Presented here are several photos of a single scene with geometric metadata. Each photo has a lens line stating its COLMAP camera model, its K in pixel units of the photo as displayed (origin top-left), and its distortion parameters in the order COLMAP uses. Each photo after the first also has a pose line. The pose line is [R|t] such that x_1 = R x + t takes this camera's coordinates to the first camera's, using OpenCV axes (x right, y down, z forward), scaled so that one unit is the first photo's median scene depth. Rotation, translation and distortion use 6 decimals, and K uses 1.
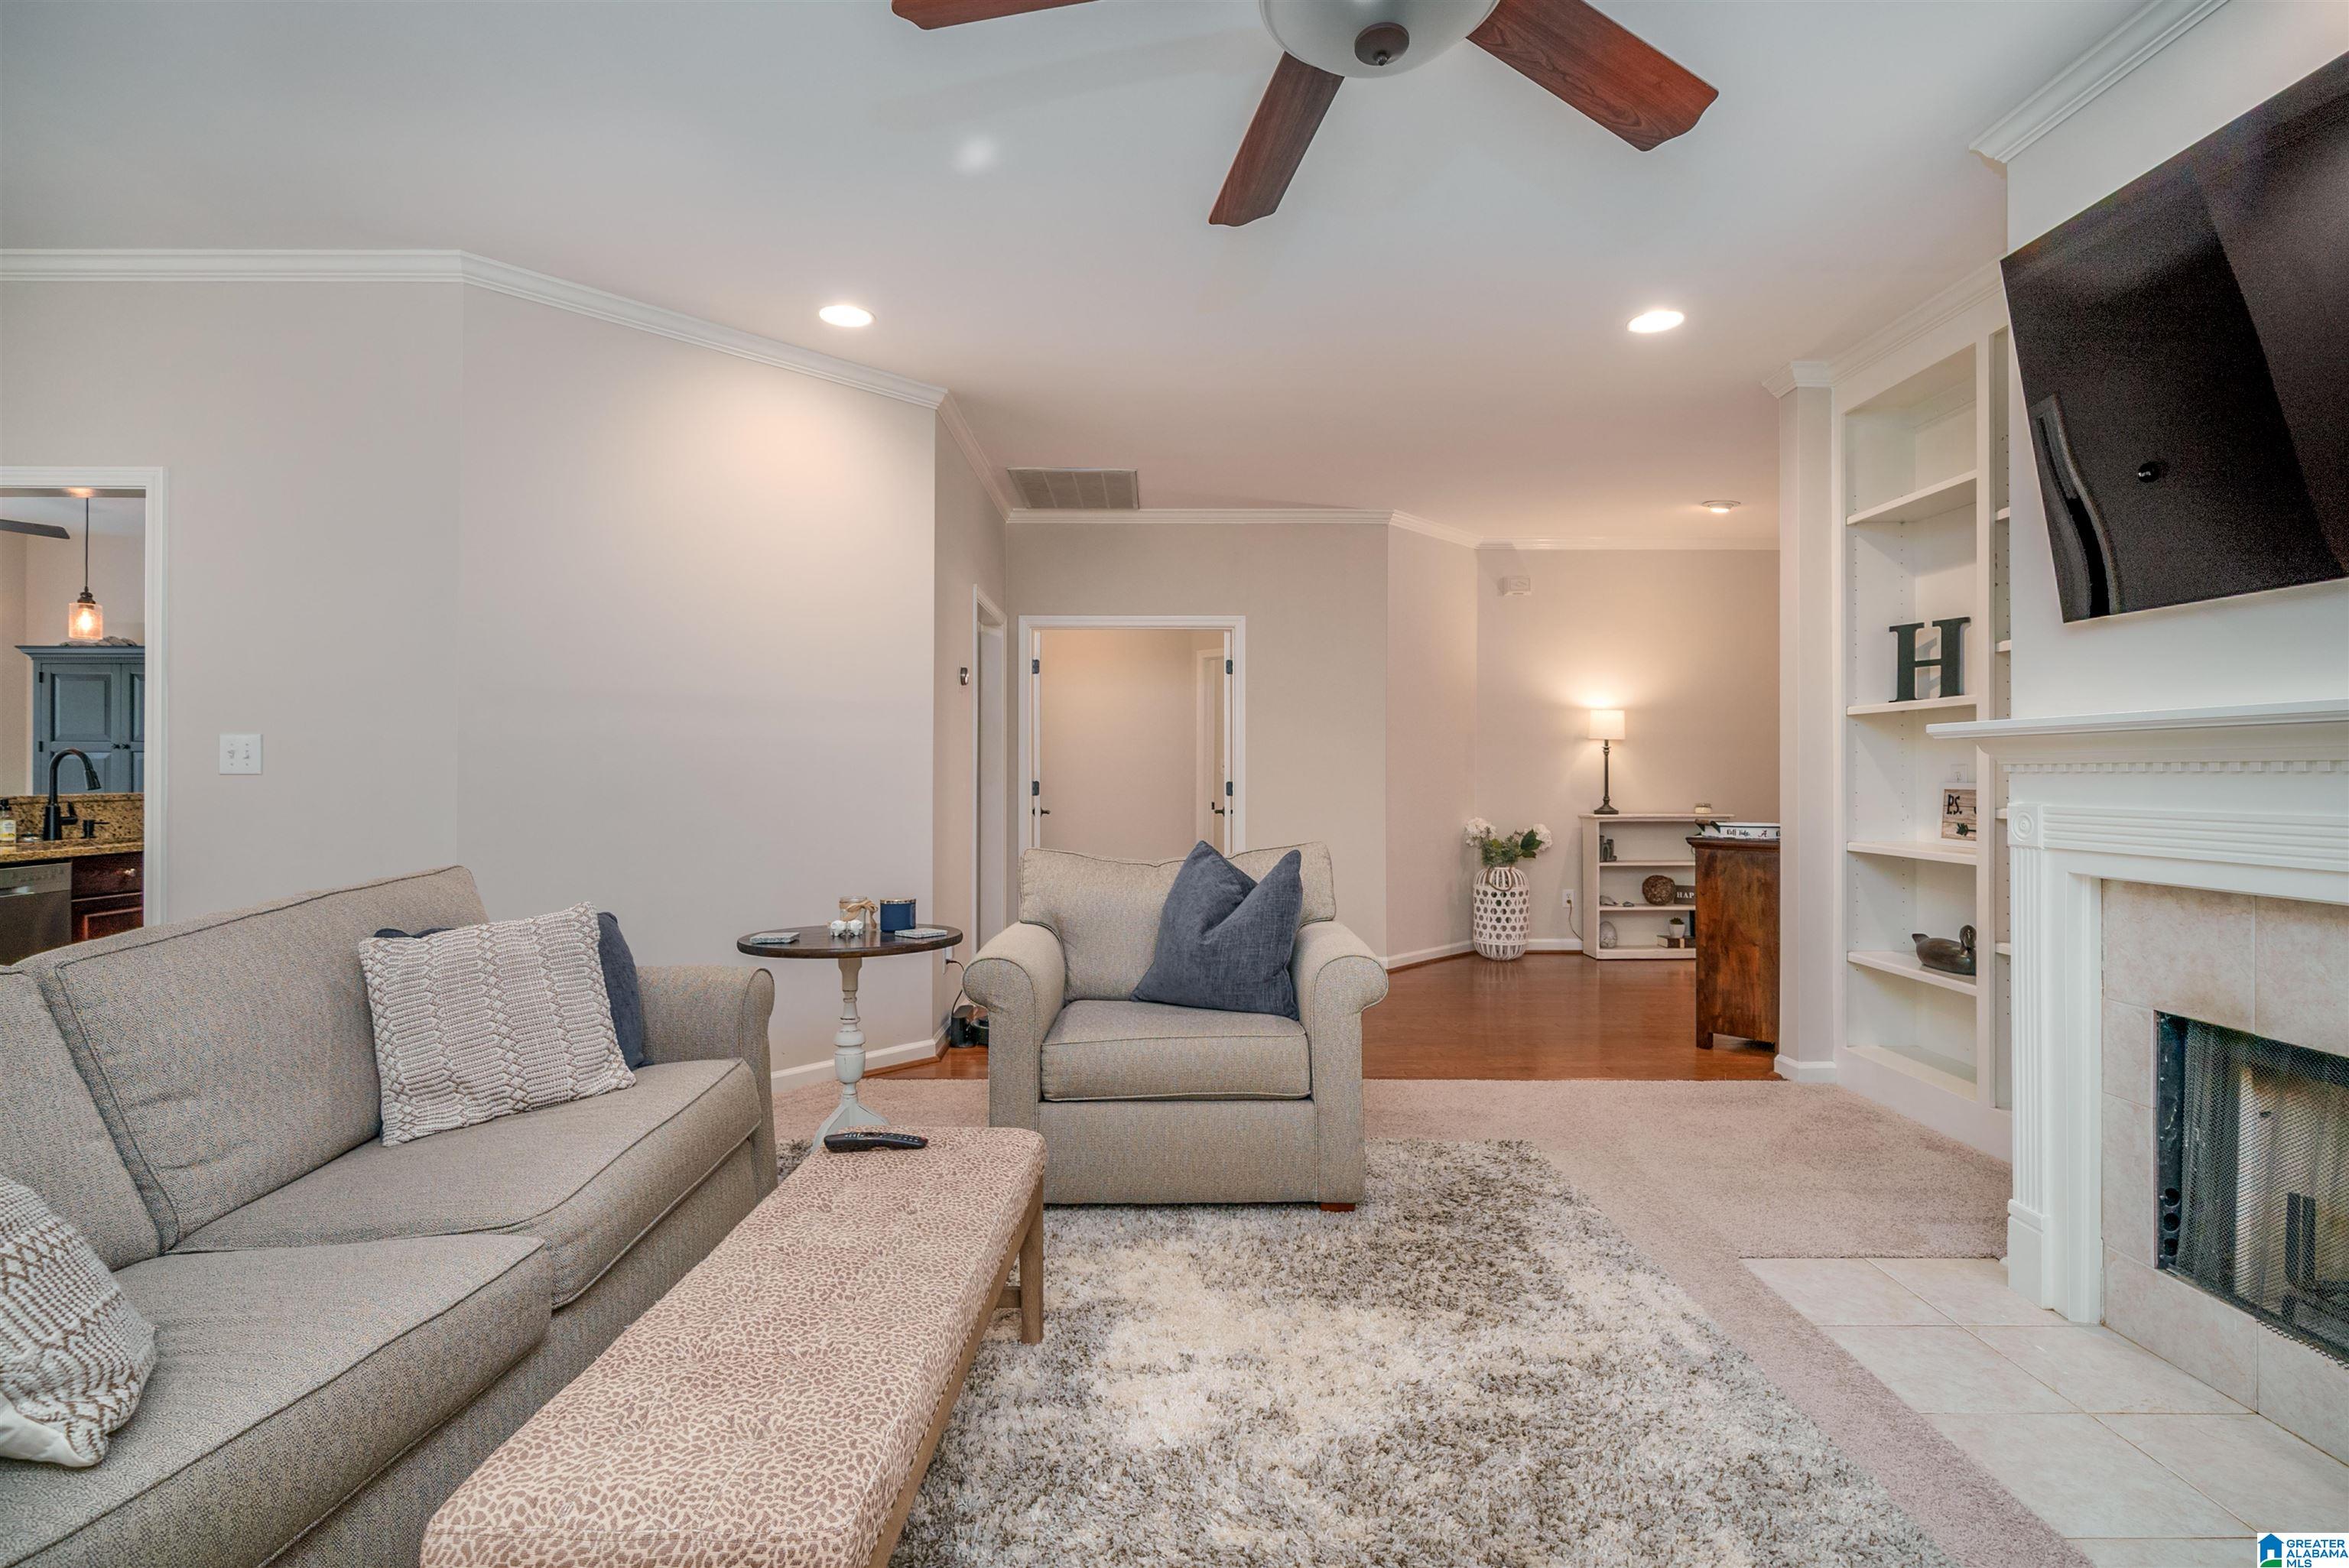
lens RADIAL K [[1098.9, 0, 1179.6], [0, 1098.9, 769.8], [0, 0, 1]] dist [-0.000457, -0.000133]
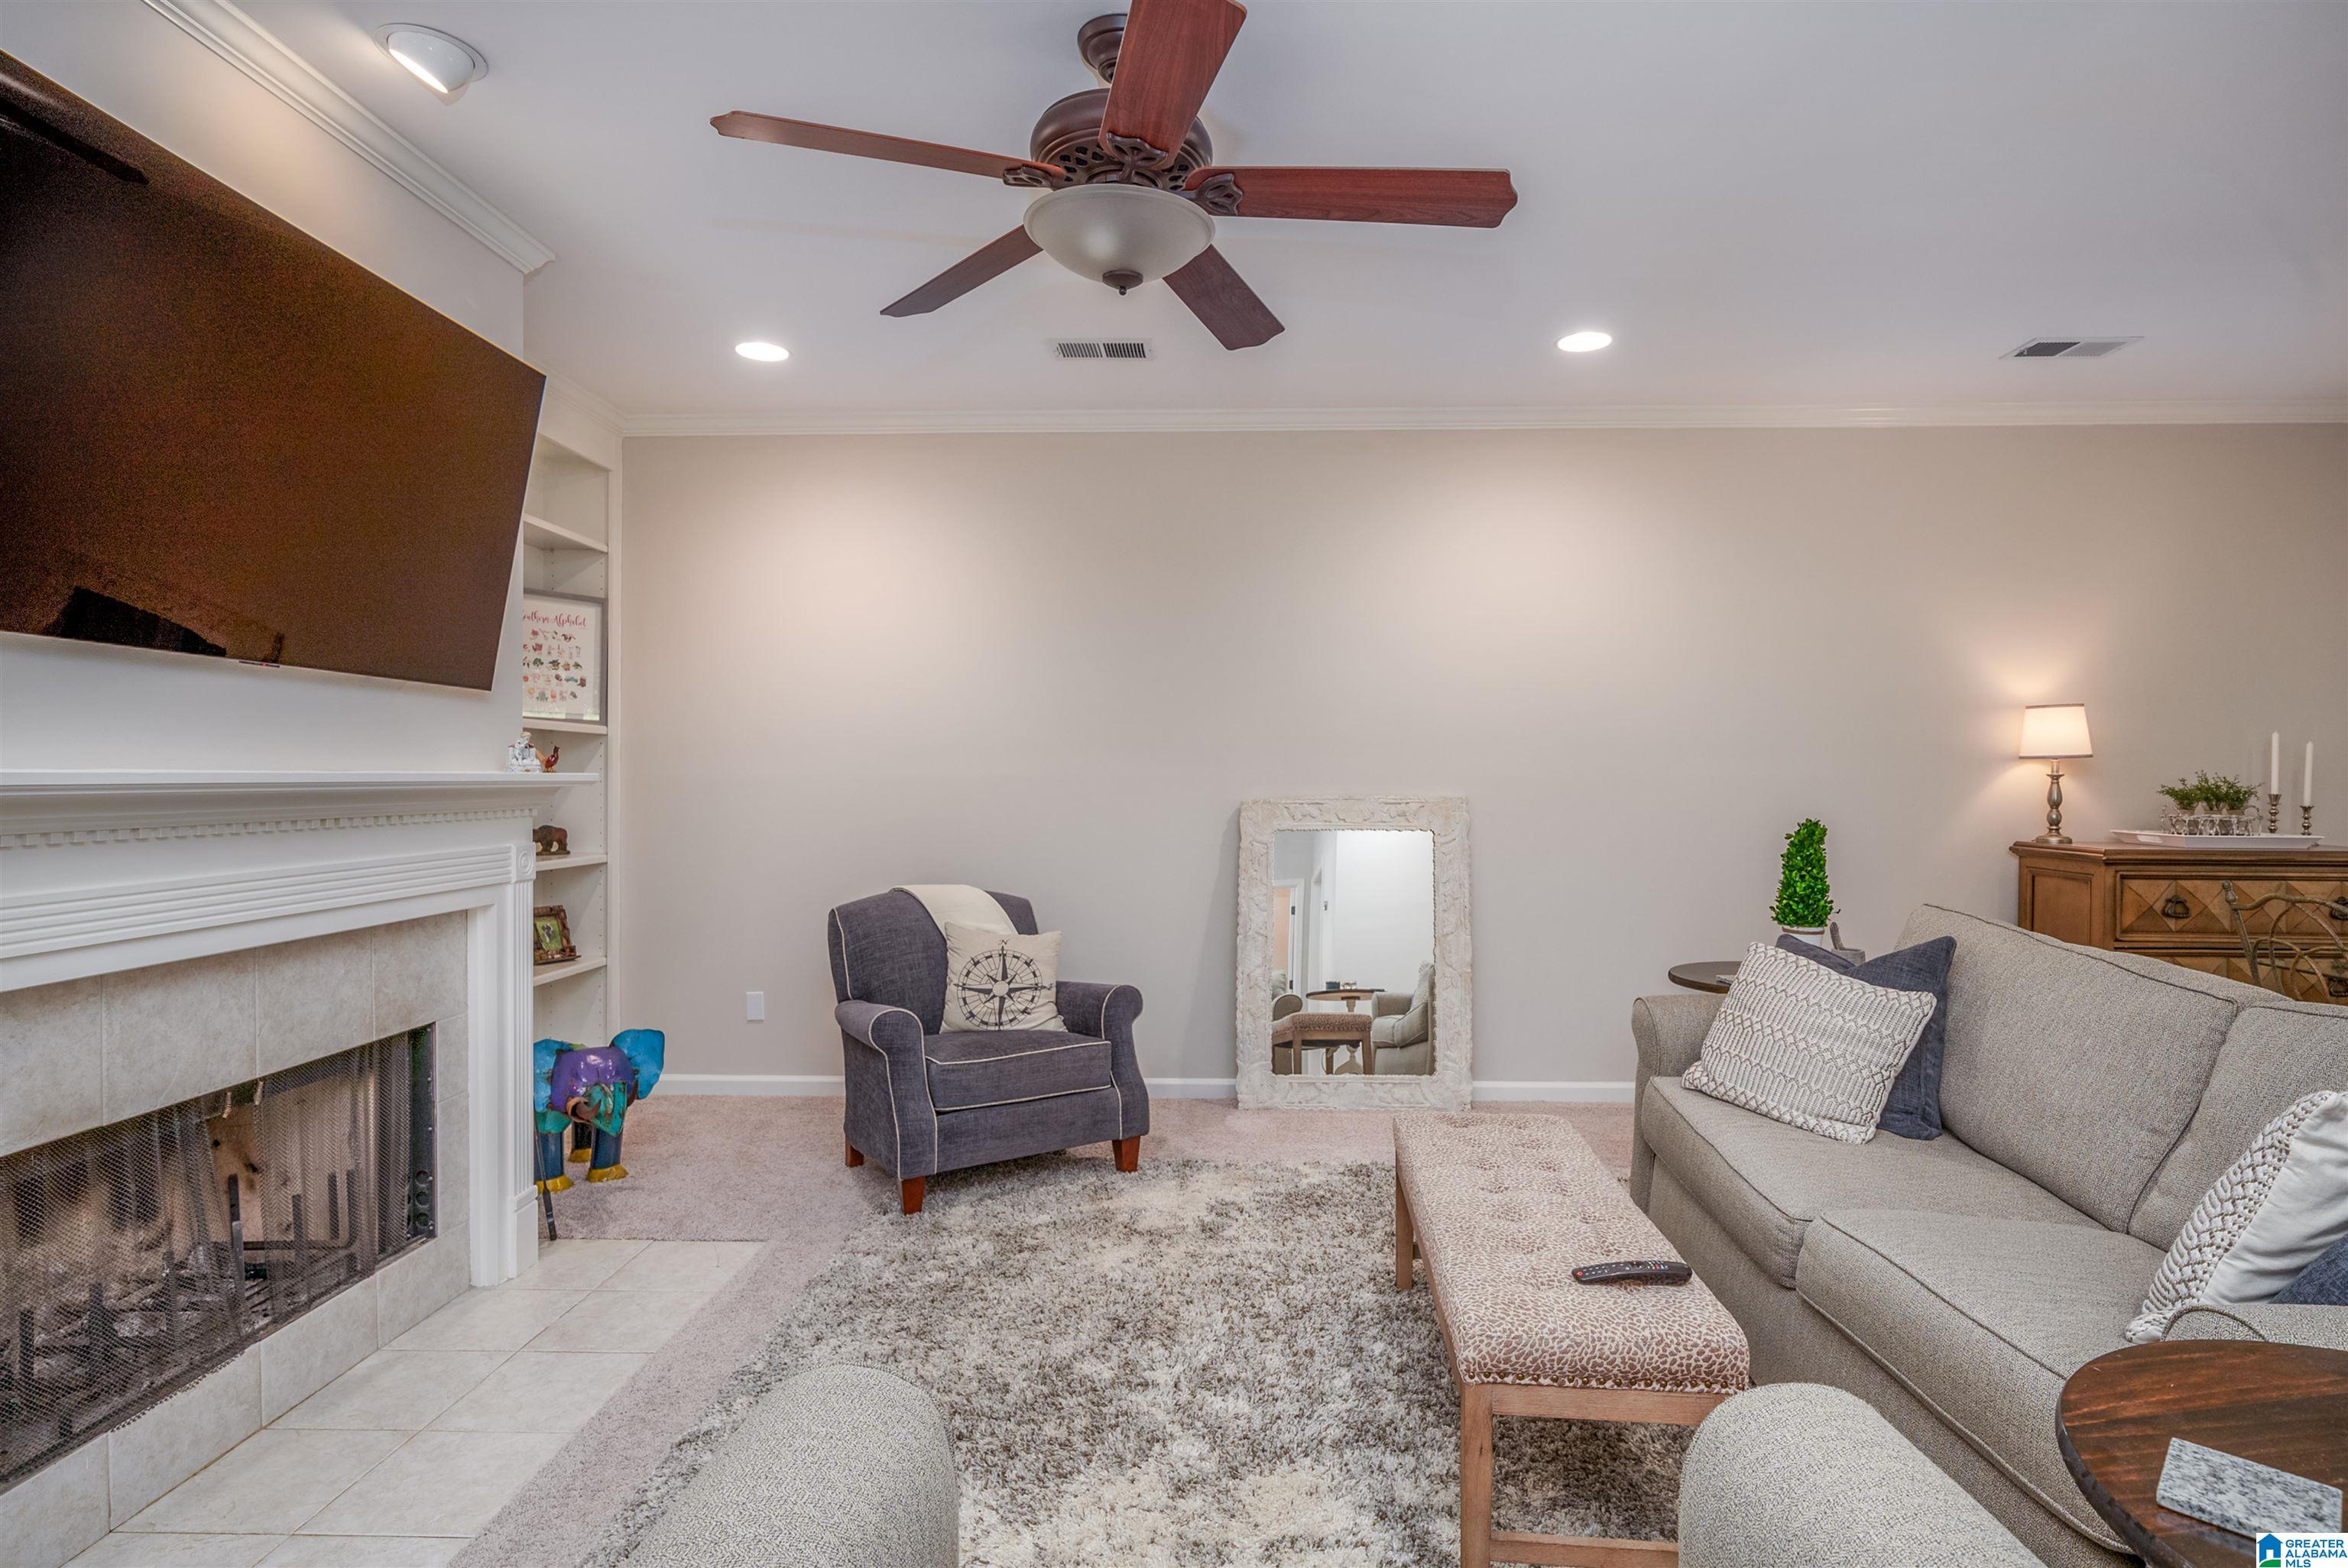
lens RADIAL K [[1179.7, 0, 1194.3], [0, 1179.7, 781.6], [0, 0, 1]] dist [0.002351, 0.000350]
pose [[-0.999445, -0.003765, 0.033098, 0.026959], [-0.003660, 0.999988, 0.003222, -0.032425], [-0.033109, 0.003099, -0.999447, 1.205710]]
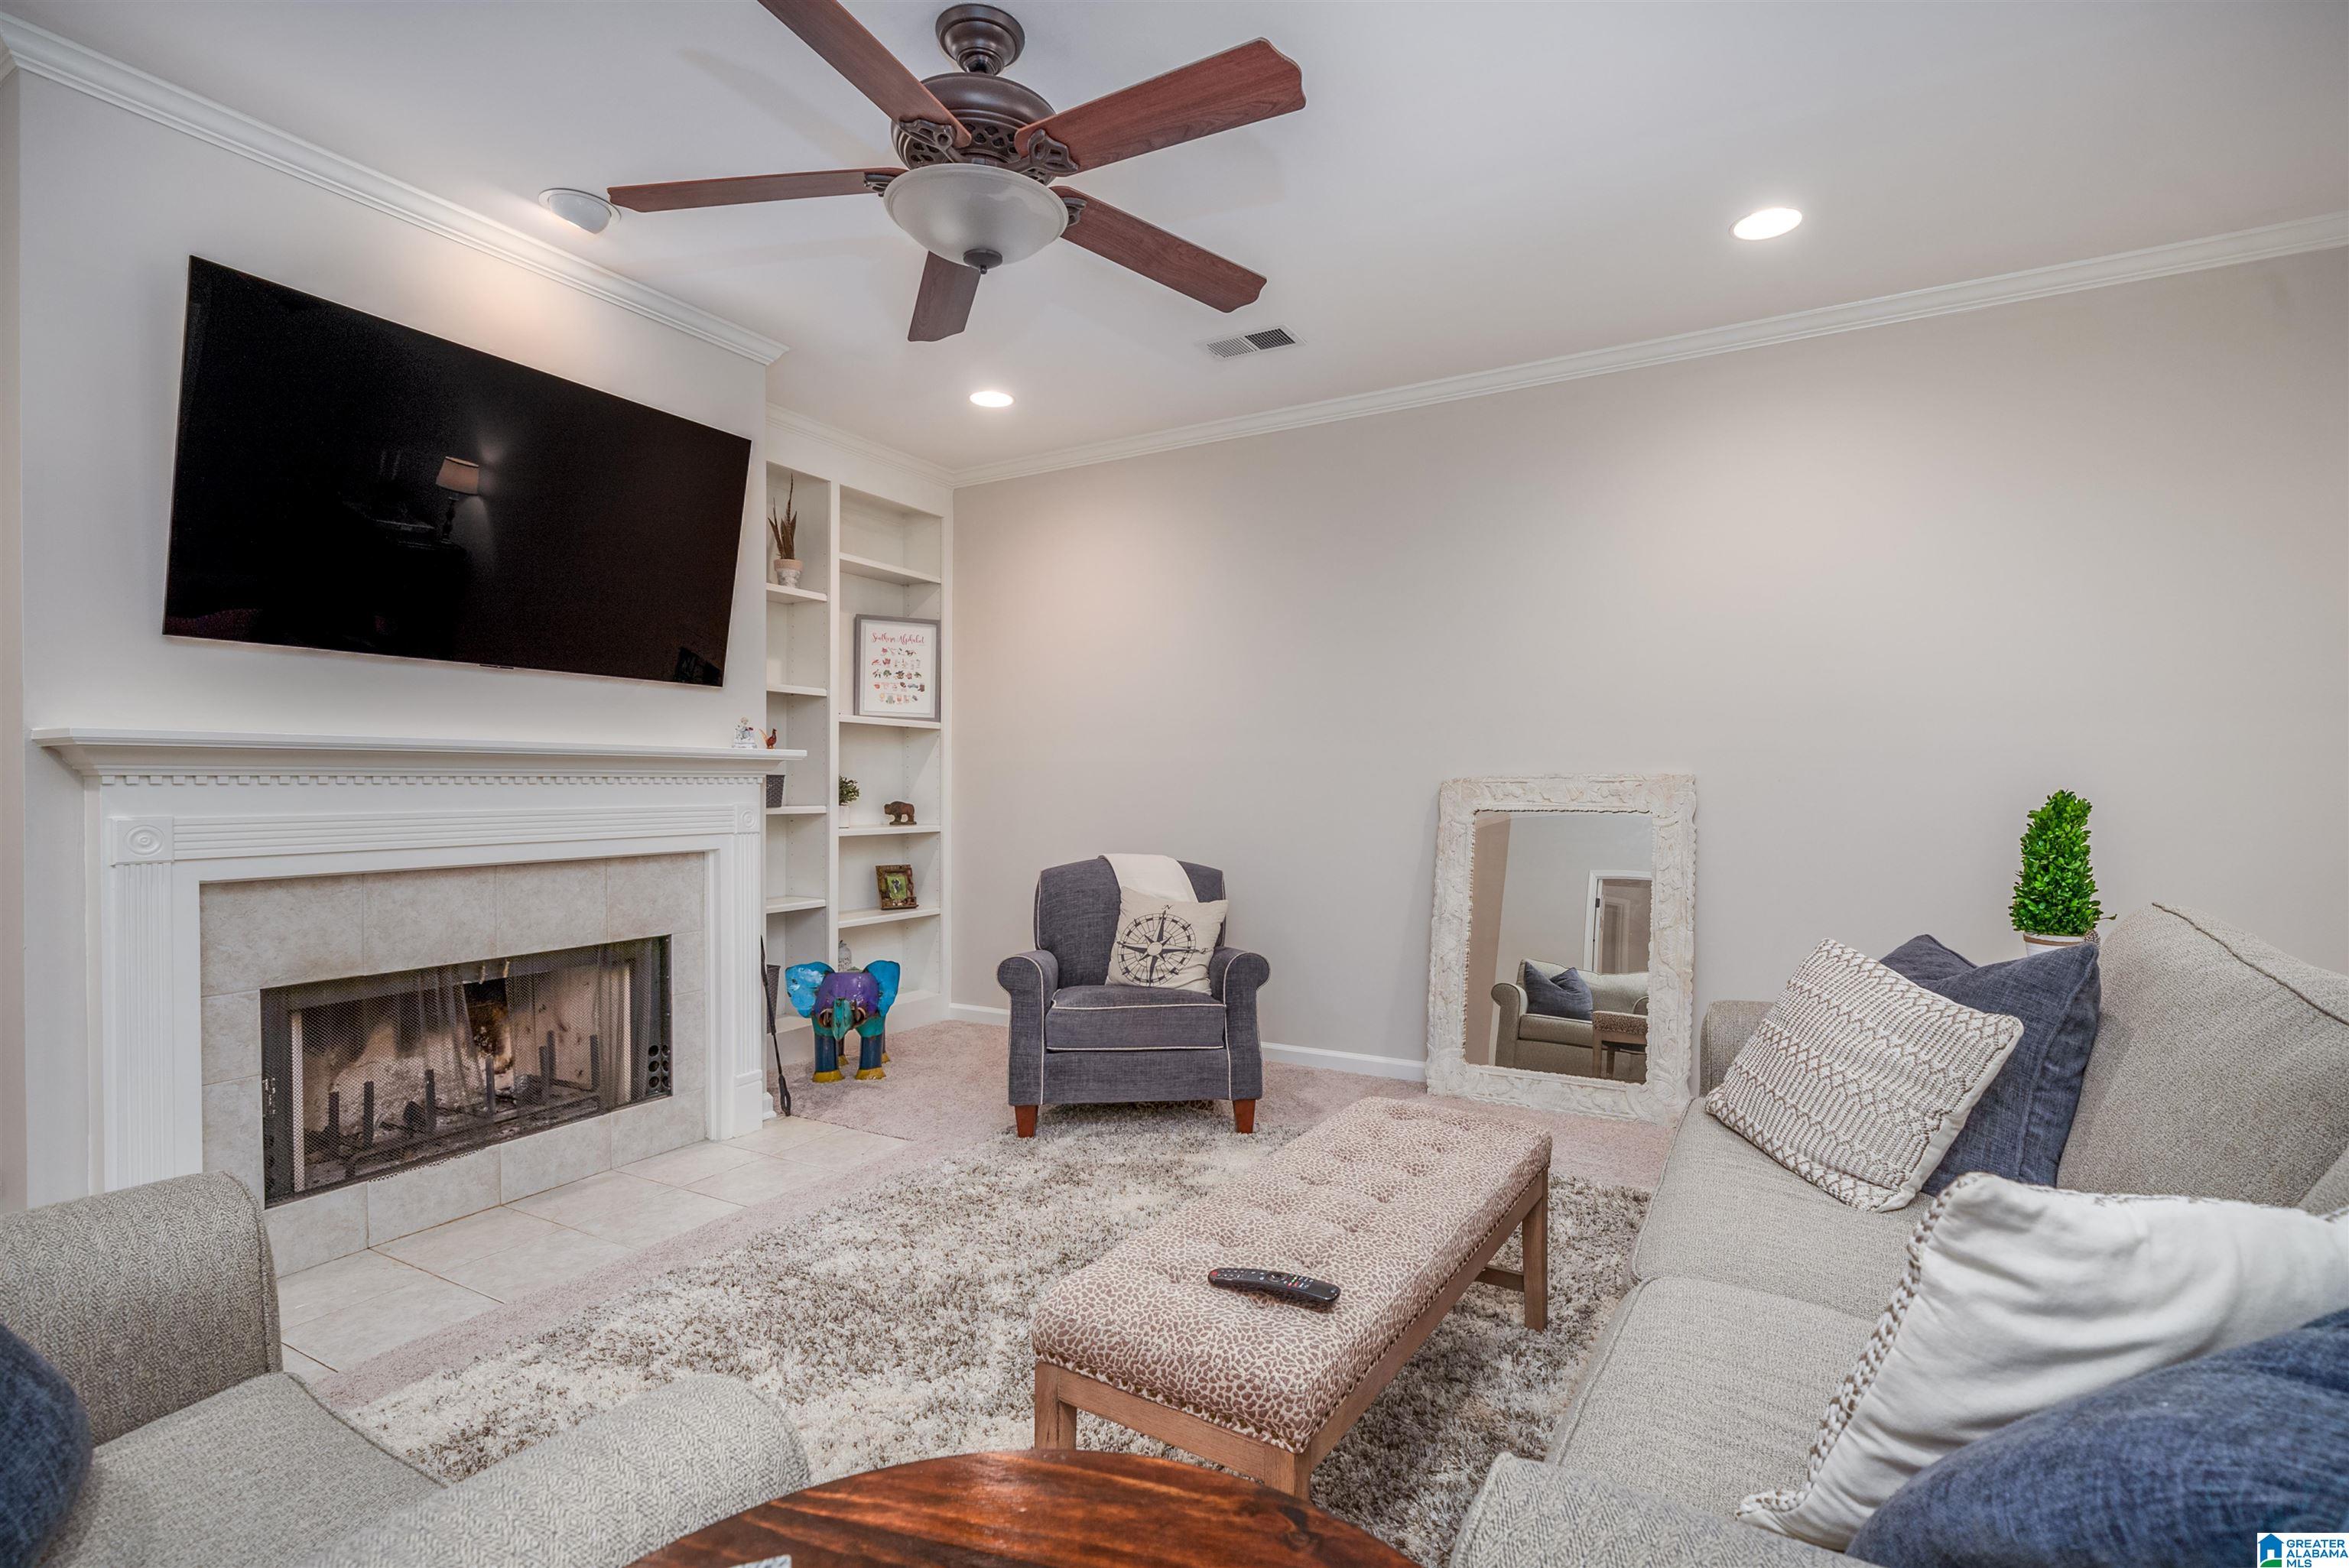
lens RADIAL K [[1079.1, 0, 1209.0], [0, 1079.1, 787.7], [0, 0, 1]] dist [0.000434, 0.000114]
pose [[-0.873898, -0.002422, 0.486103, -0.366420], [-0.001052, 0.999995, 0.003091, 0.001055], [-0.486108, 0.002190, -0.873896, 1.025029]]
